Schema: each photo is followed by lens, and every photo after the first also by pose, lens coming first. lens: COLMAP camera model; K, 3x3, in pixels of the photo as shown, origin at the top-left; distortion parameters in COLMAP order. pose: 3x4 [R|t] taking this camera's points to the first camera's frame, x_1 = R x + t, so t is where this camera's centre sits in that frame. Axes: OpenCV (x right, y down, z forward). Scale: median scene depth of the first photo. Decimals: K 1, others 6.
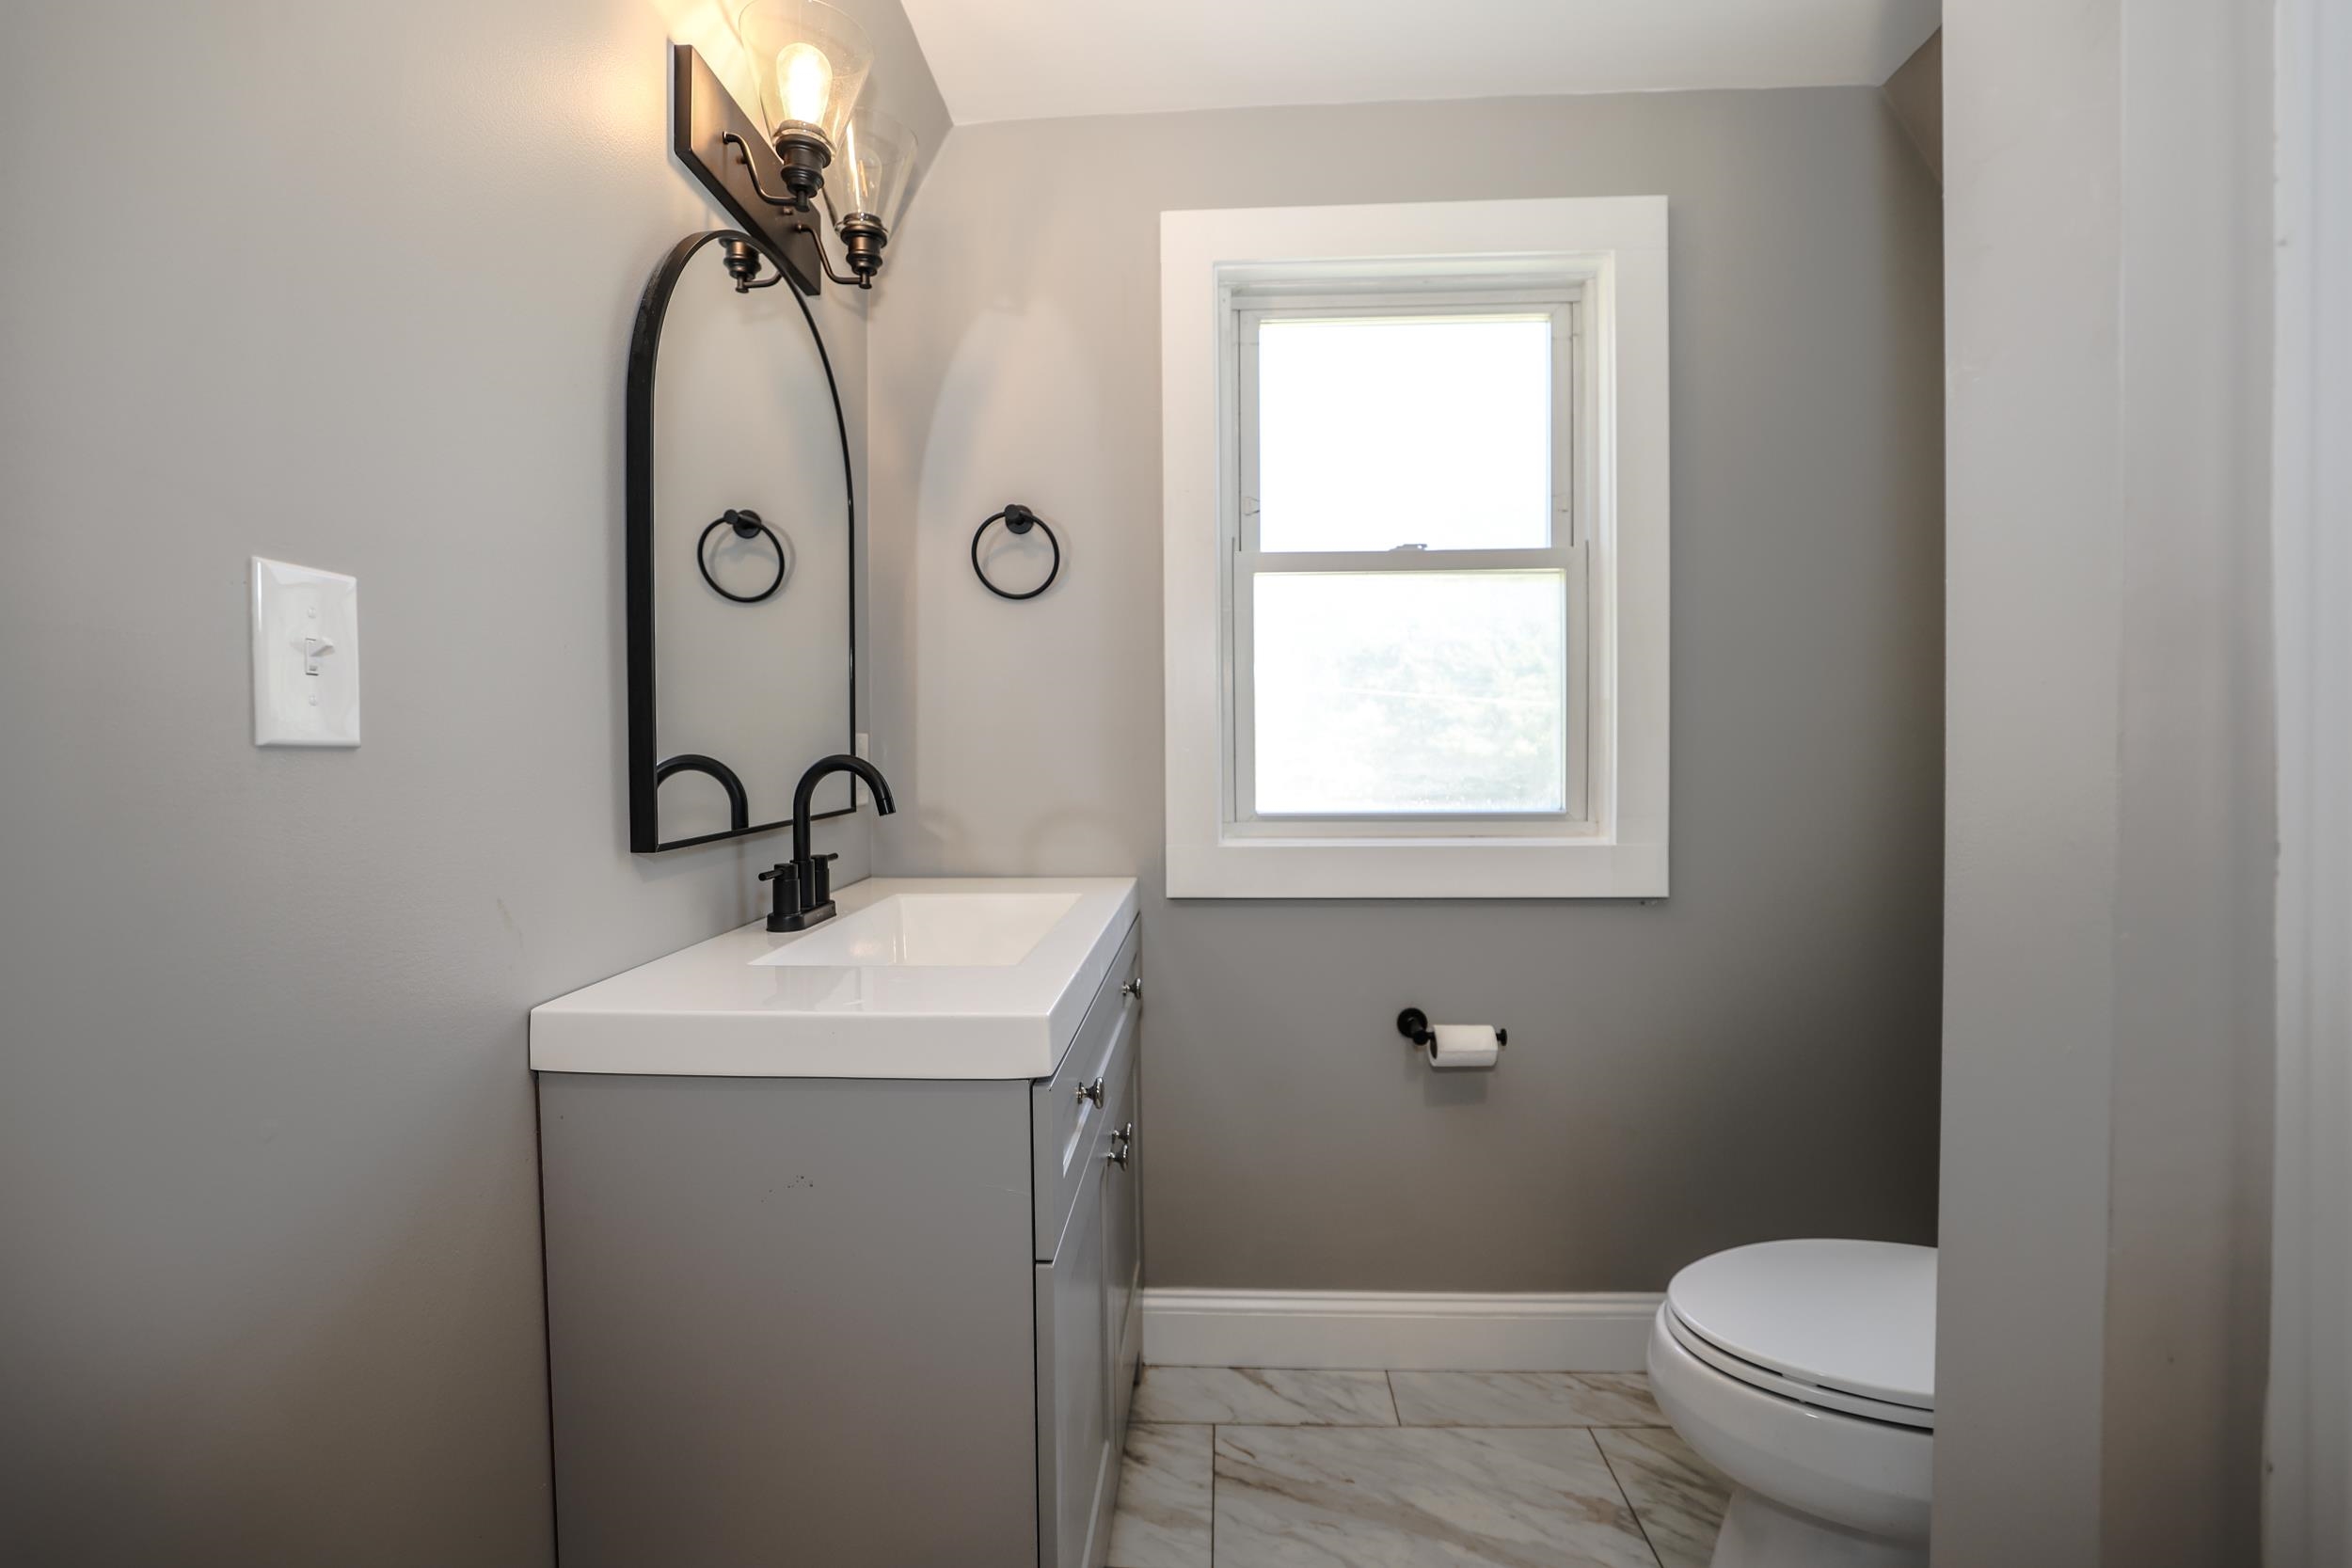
lens RADIAL K [[1009.6, 0, 1176.0], [0, 1009.6, 784.0], [0, 0, 1]] dist [-0.046448, 0.016589]
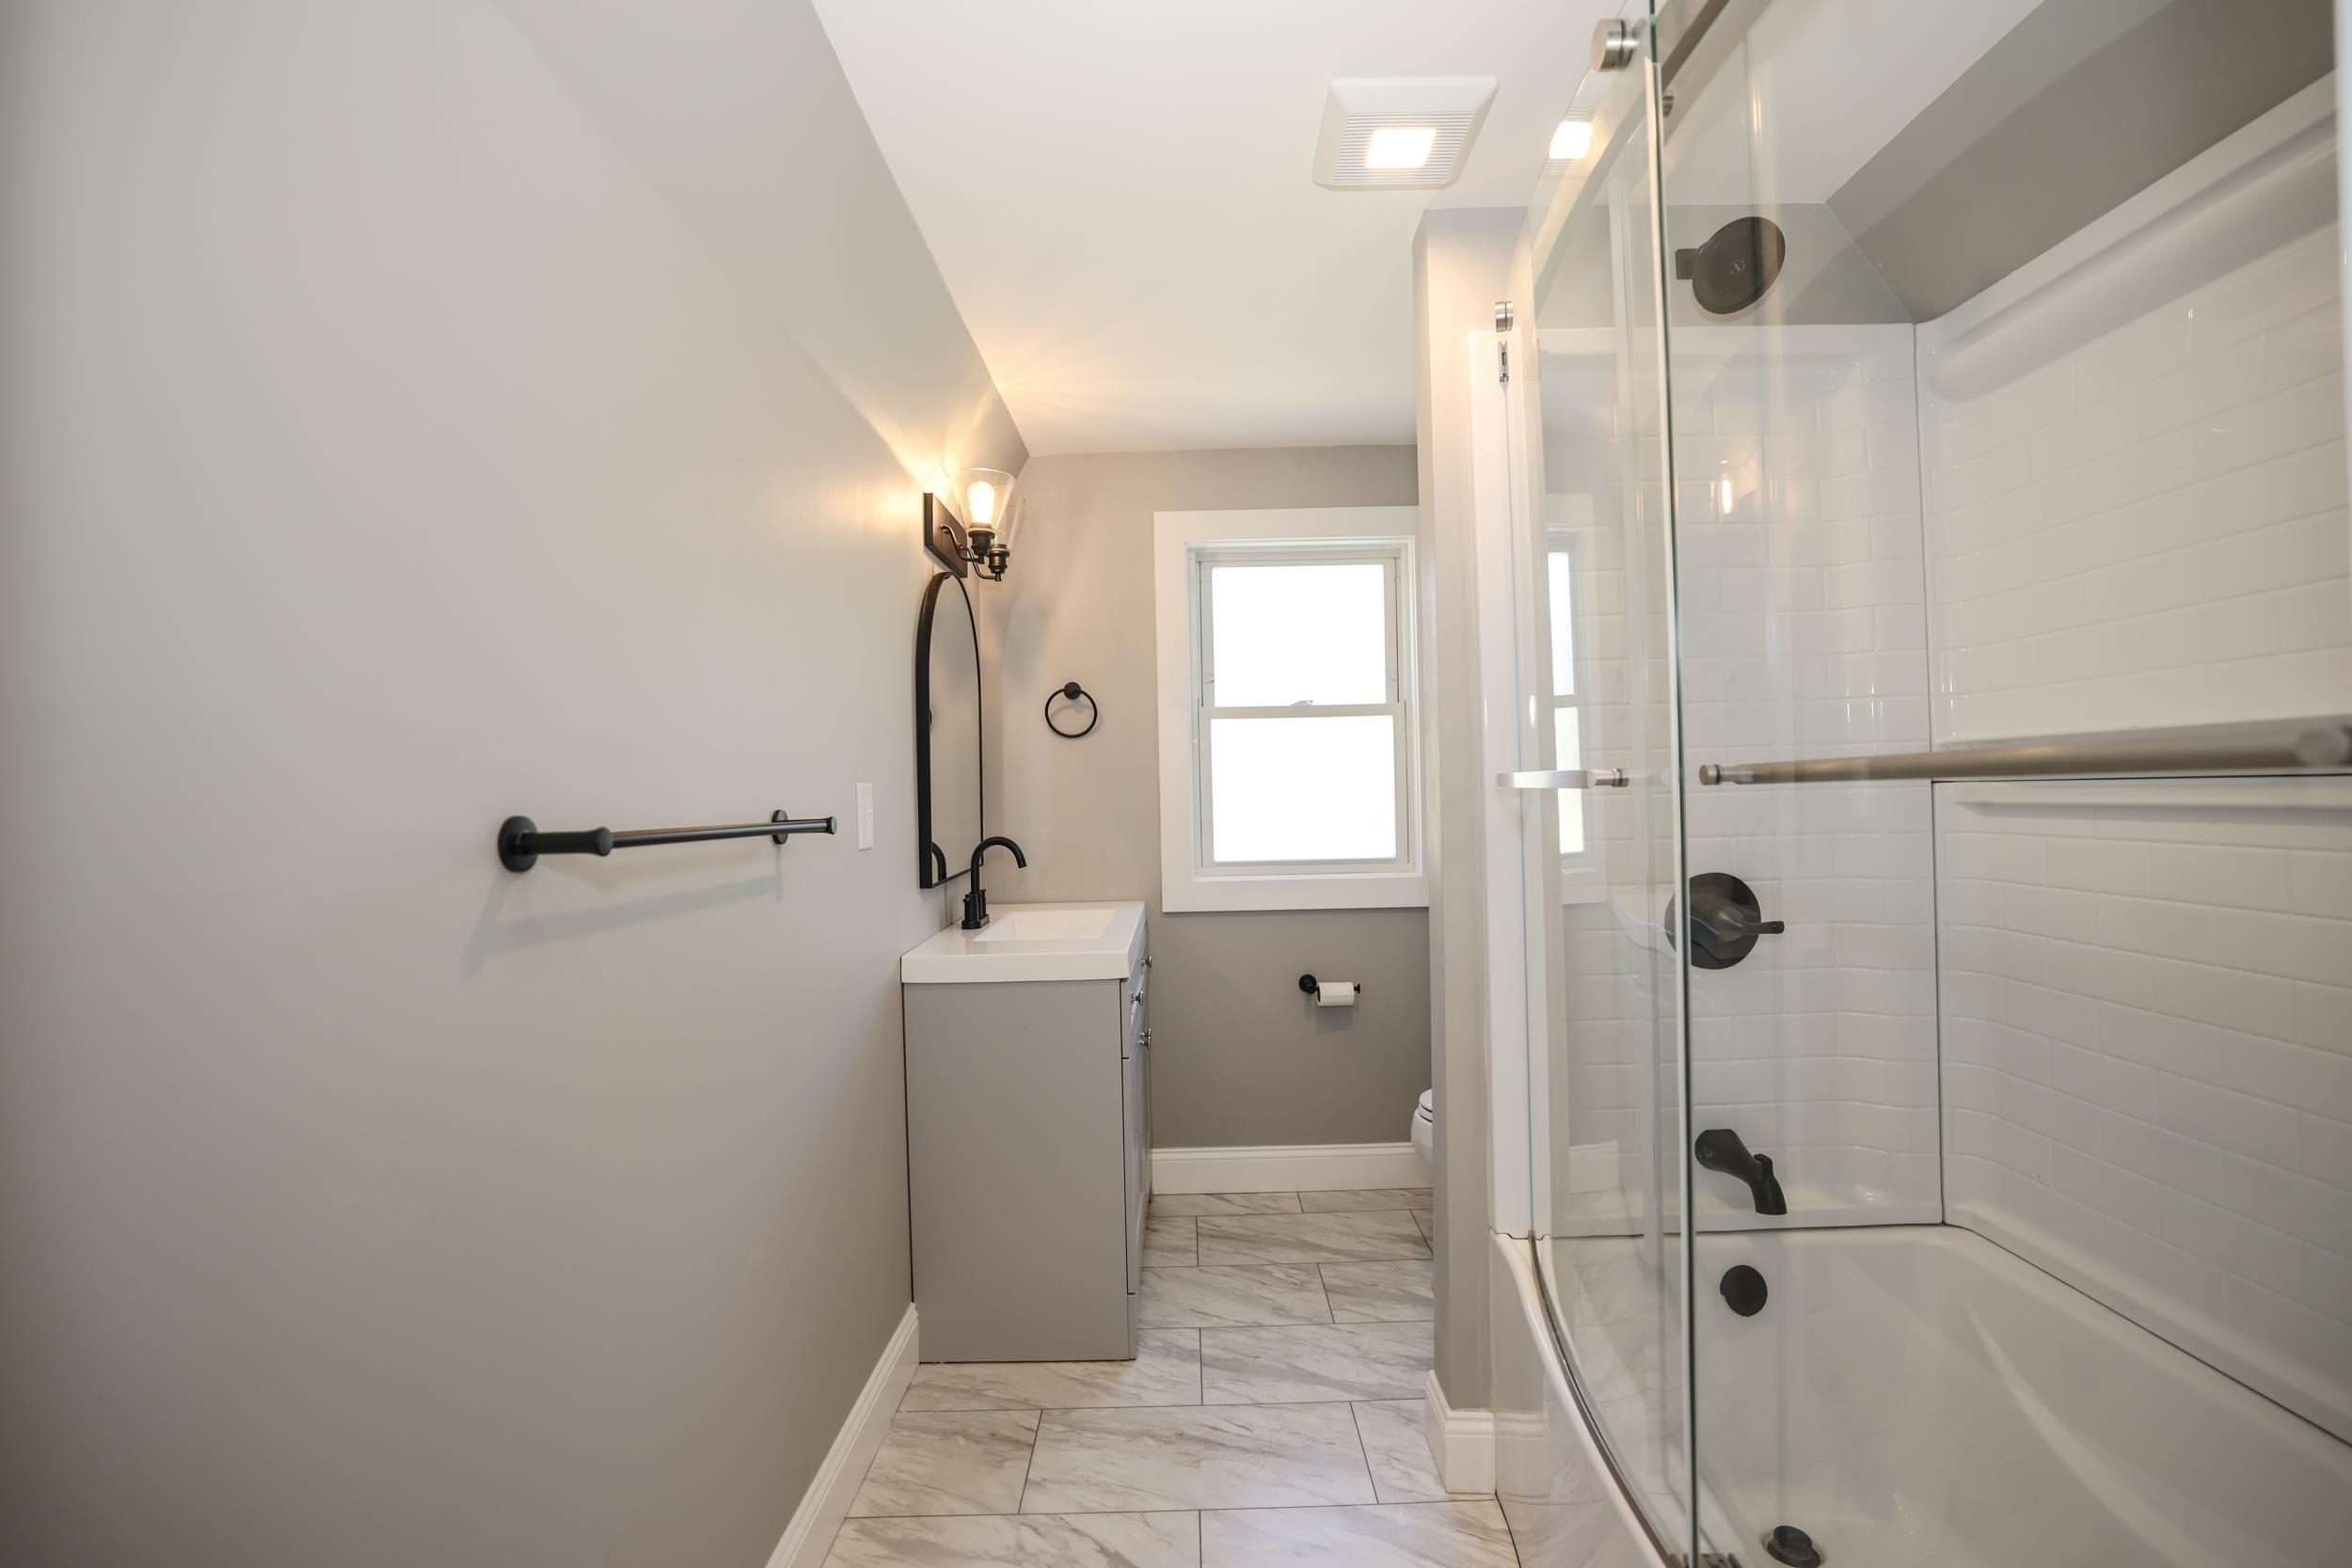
lens RADIAL K [[1009.6, 0, 1176.0], [0, 1009.6, 784.0], [0, 0, 1]] dist [-0.046448, 0.016589]
pose [[0.999219, -0.014370, 0.036805, -0.049750], [0.015872, 0.999040, -0.040840, -0.036690], [-0.036182, 0.041392, 0.998488, -0.752116]]
